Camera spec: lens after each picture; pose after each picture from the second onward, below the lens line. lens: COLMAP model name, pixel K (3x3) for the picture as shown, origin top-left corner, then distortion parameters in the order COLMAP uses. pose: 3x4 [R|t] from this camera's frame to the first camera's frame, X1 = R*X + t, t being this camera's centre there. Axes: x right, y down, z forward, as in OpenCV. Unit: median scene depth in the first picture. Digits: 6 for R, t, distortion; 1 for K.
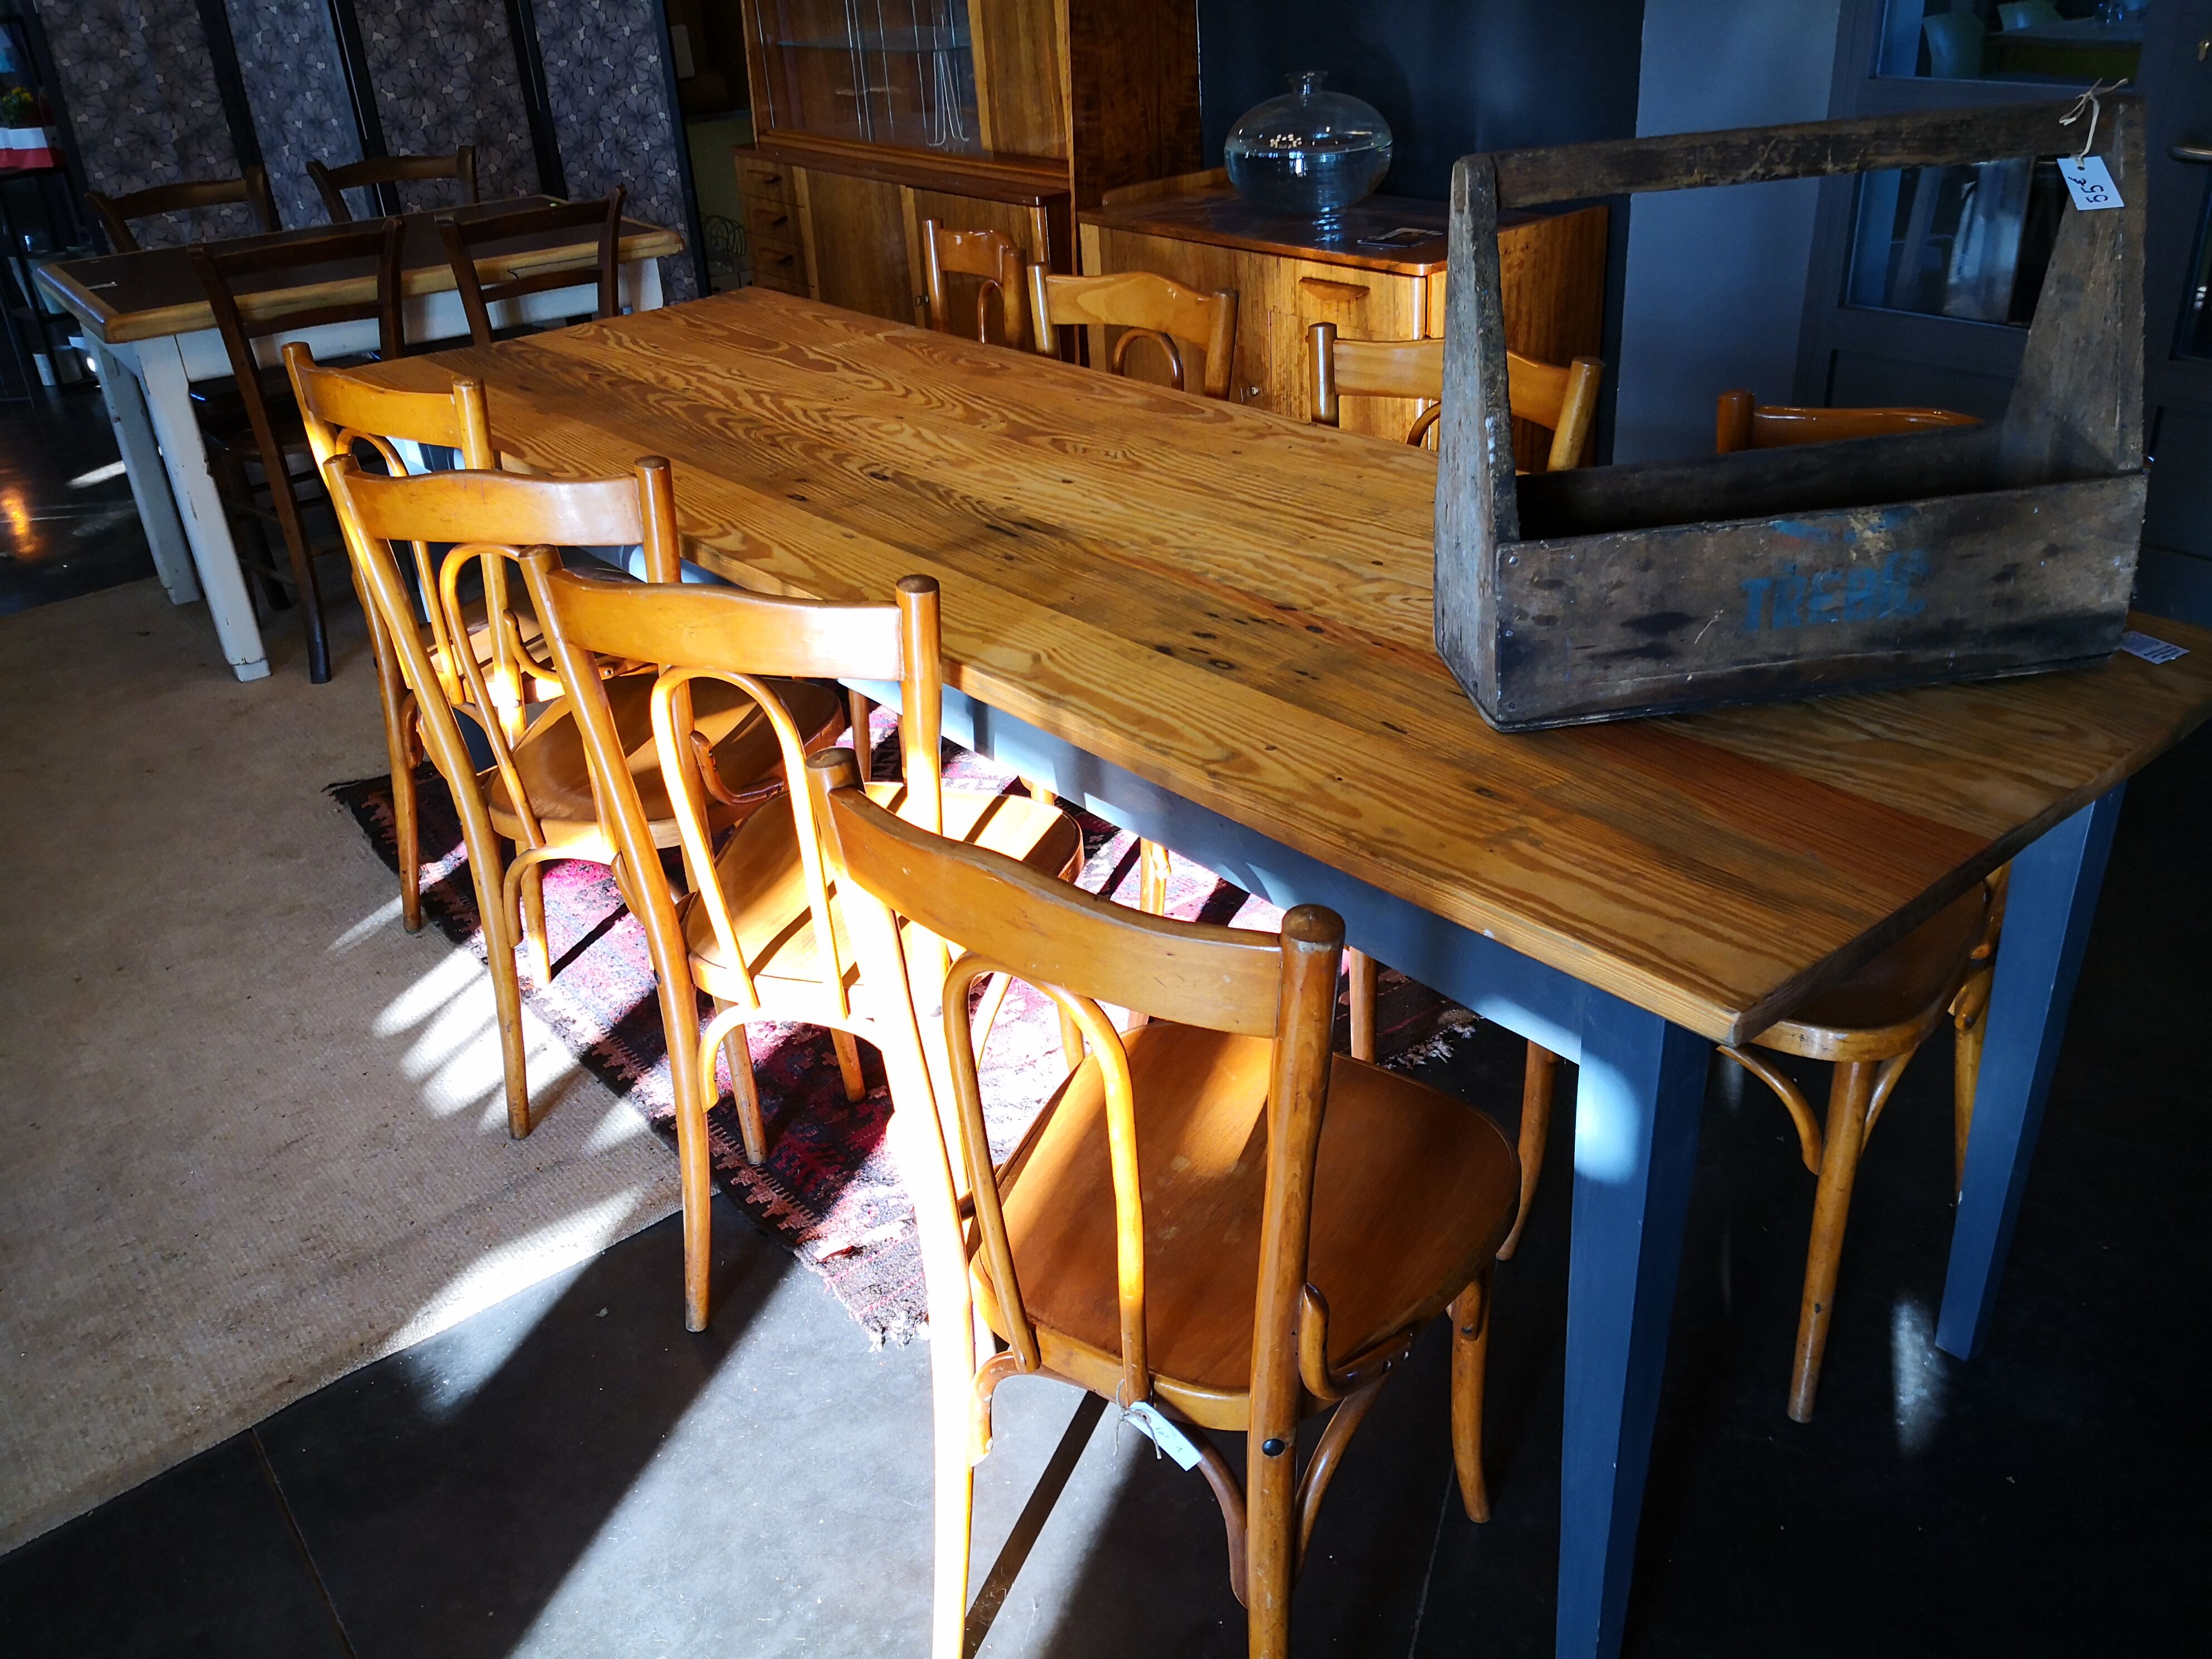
lens RADIAL K [[1815.0, 0, 1106.0], [0, 1815.0, 829.5], [0, 0, 1]] dist [0.046931, -0.087121]
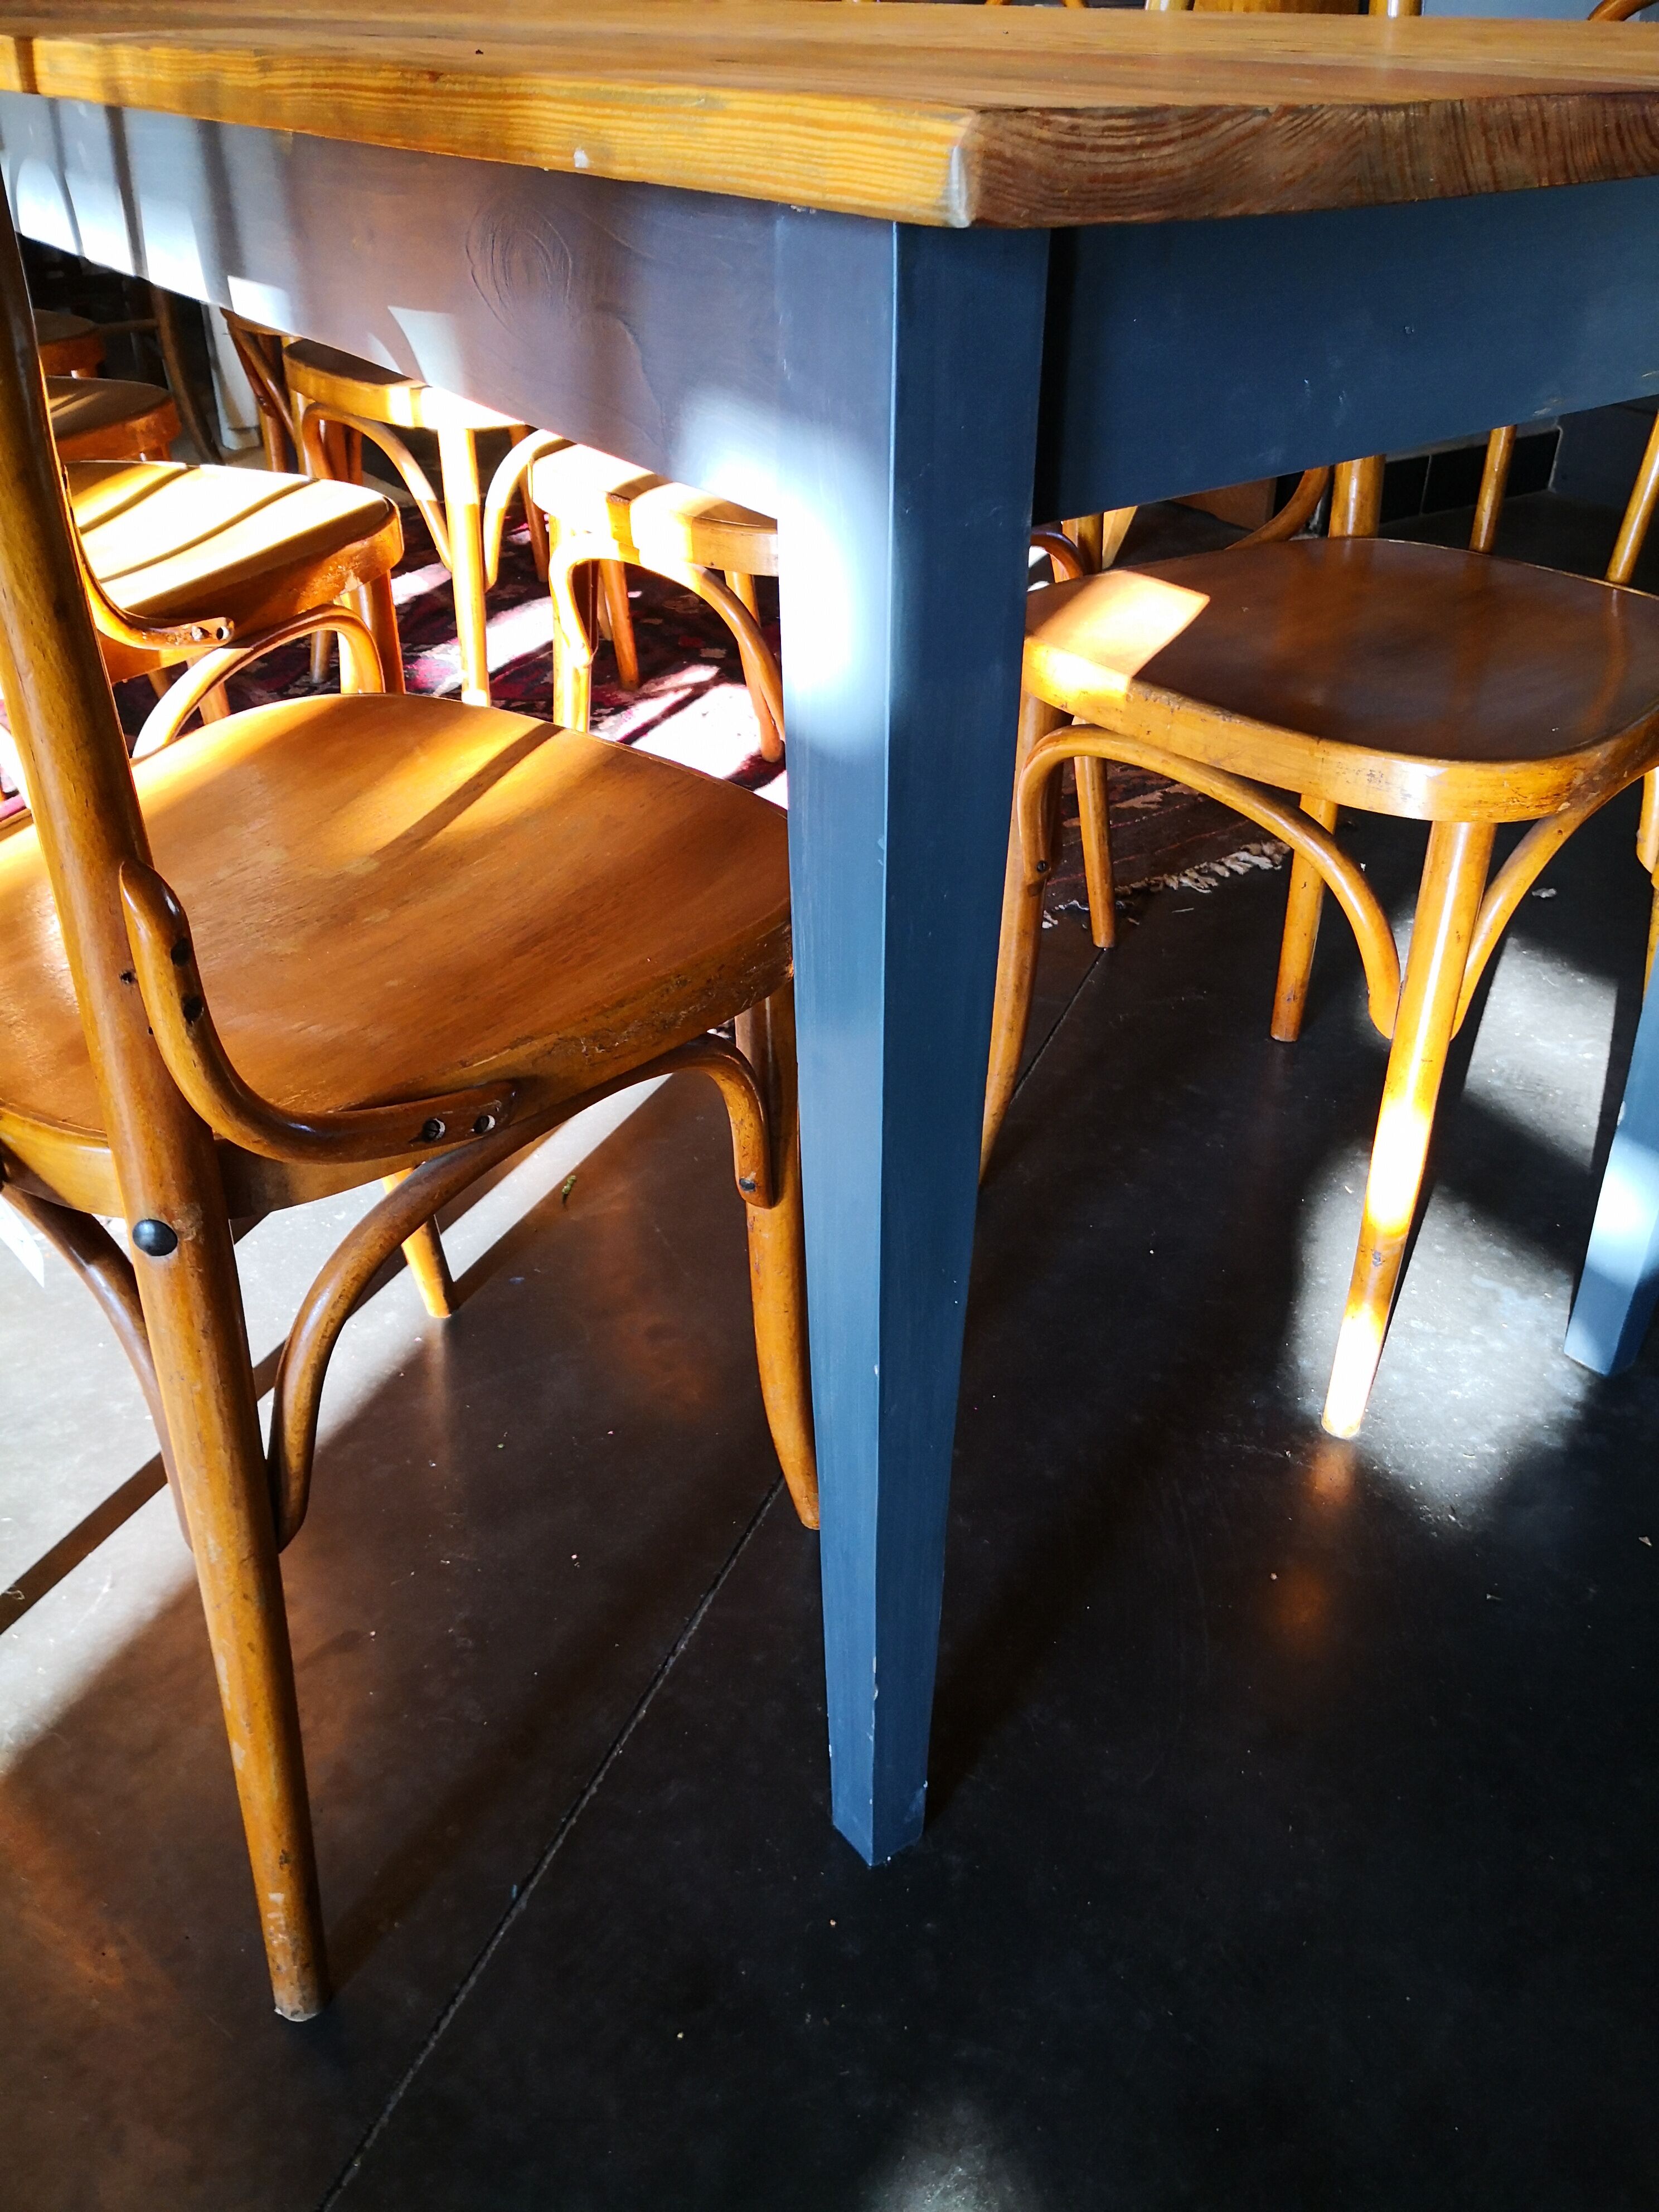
lens RADIAL K [[1815.0, 0, 845.9], [0, 1815.0, 1101.1], [0, 0, 1]] dist [0.046931, -0.087121]
pose [[0.996044, 0.085891, -0.022783, 0.178045], [-0.084117, 0.994004, 0.069865, 0.148856], [0.028647, -0.067672, 0.997296, 0.298568]]
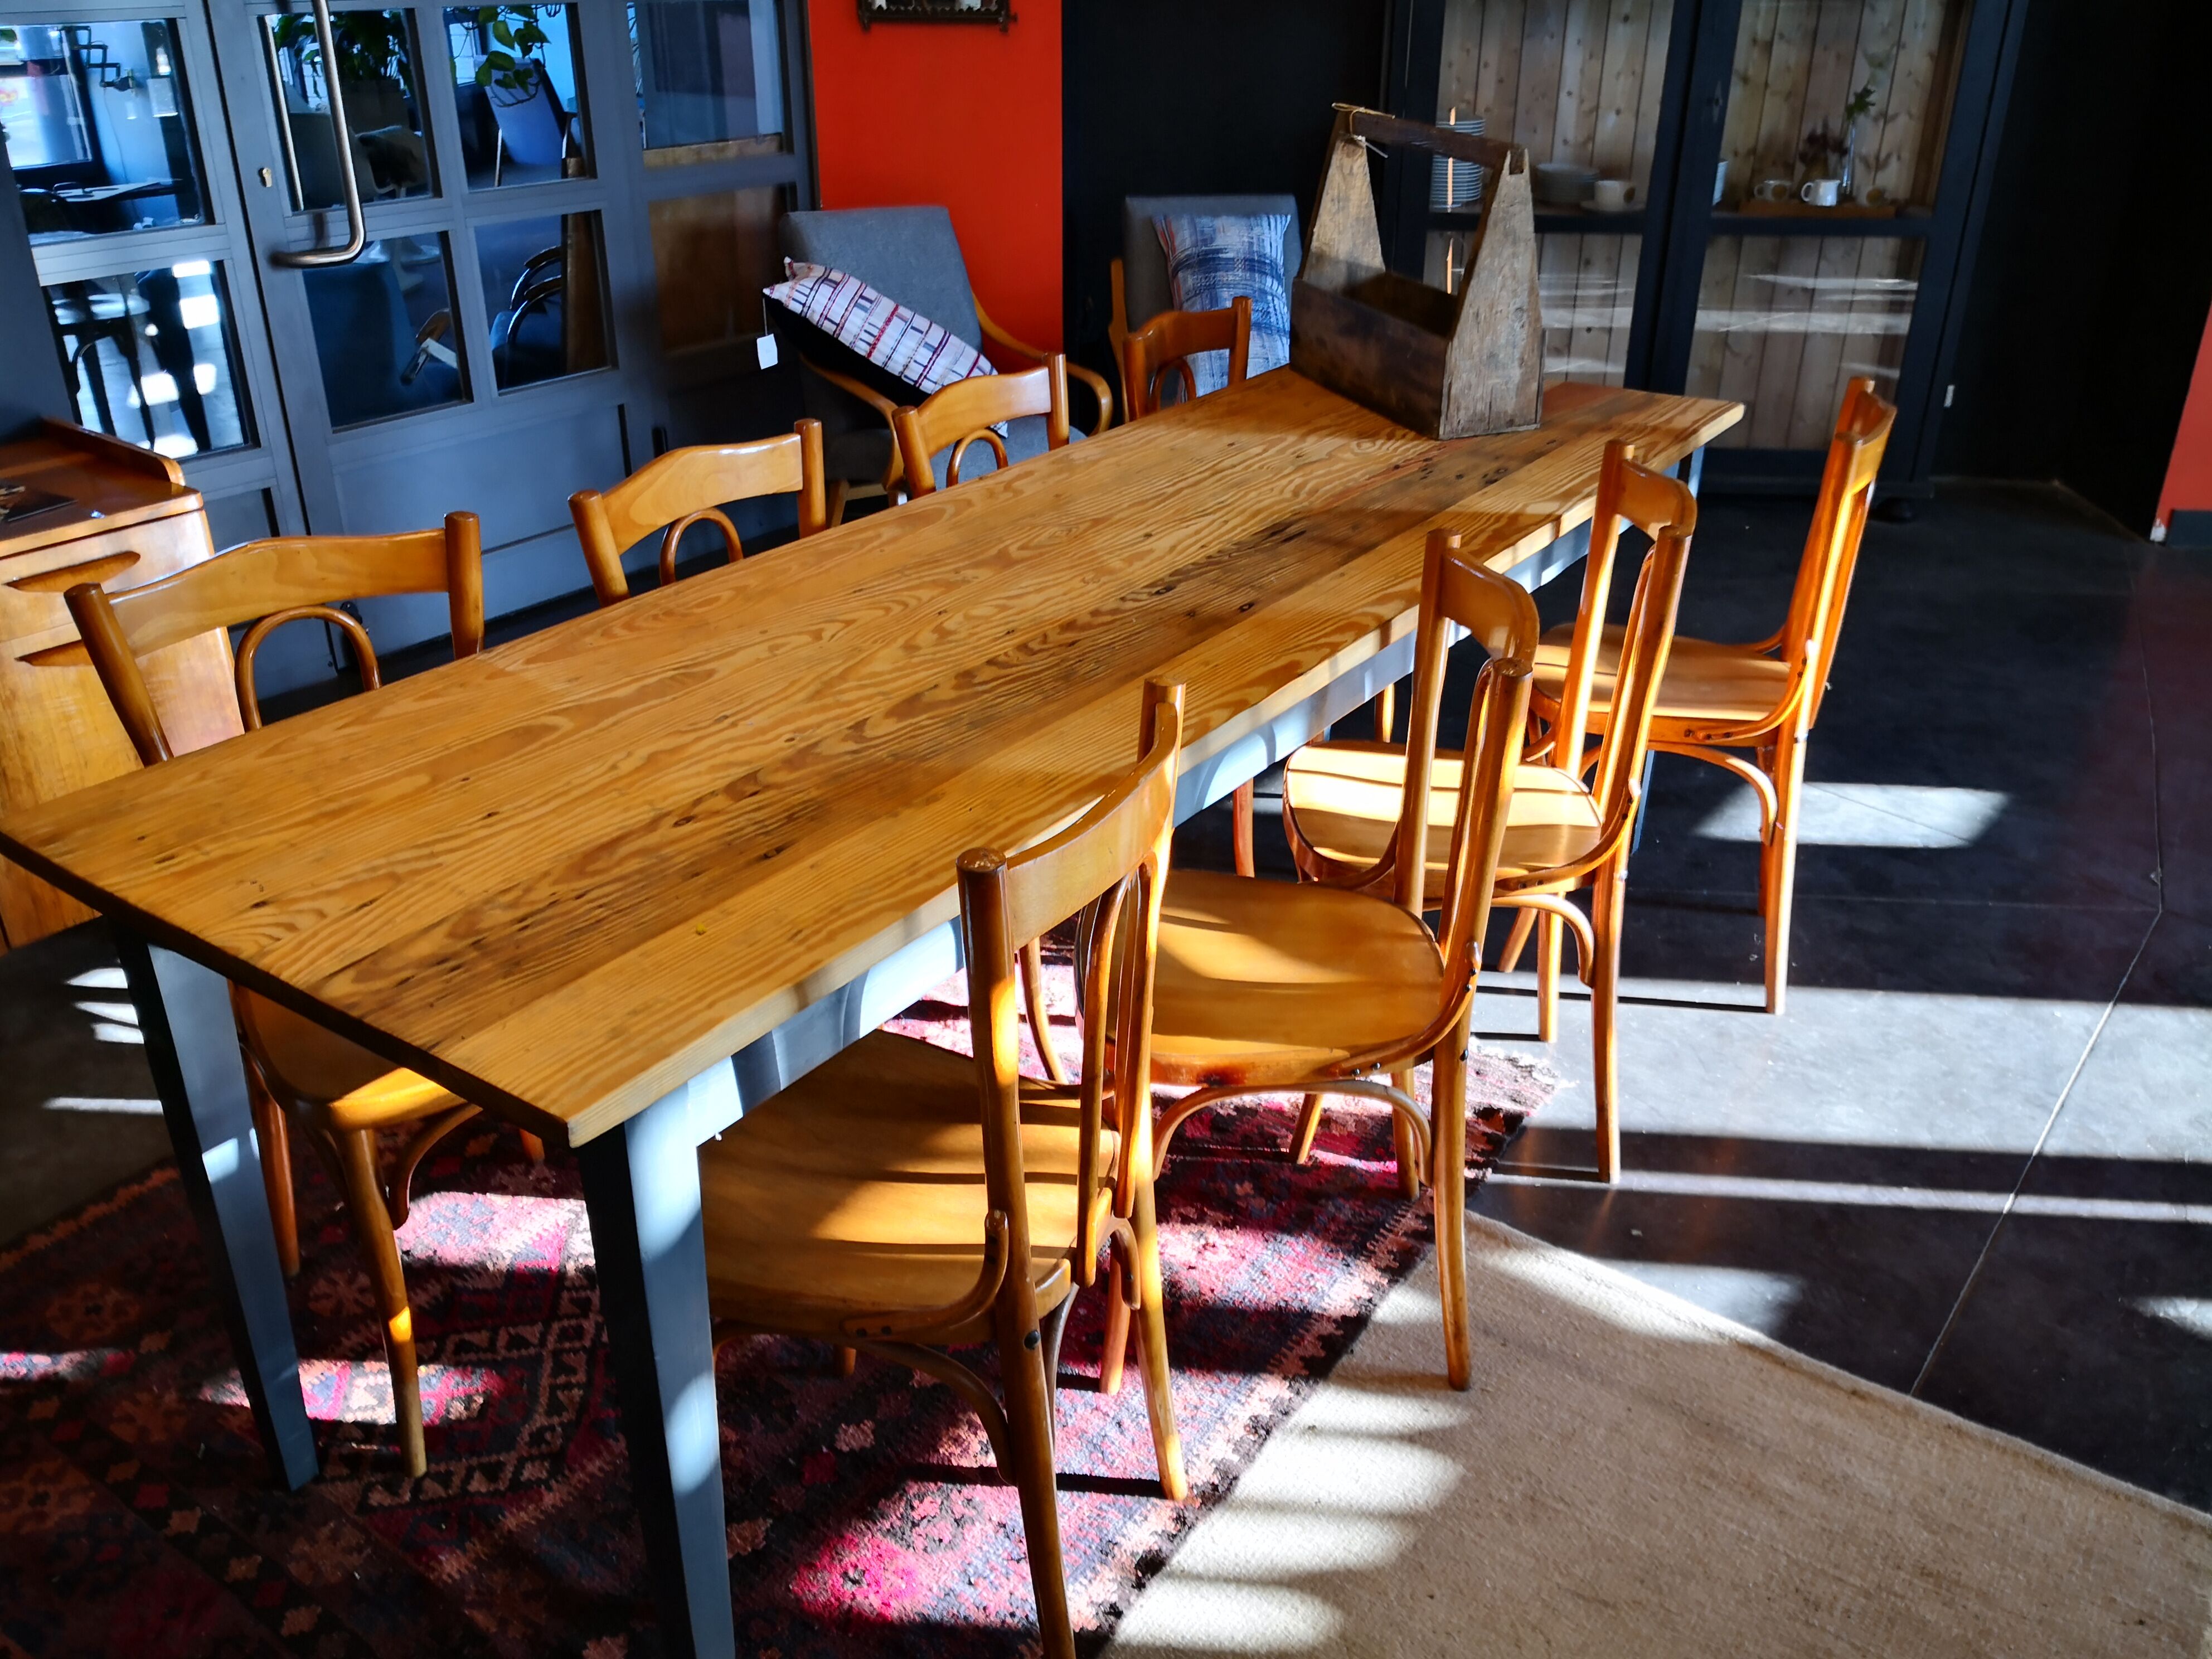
lens RADIAL K [[1815.0, 0, 1106.0], [0, 1815.0, 829.5], [0, 0, 1]] dist [0.046931, -0.087121]
pose [[-0.277550, -0.369305, 0.886893, -1.068963], [0.458793, 0.760141, 0.460103, -0.579405], [-0.844083, 0.534601, -0.041543, 1.163162]]
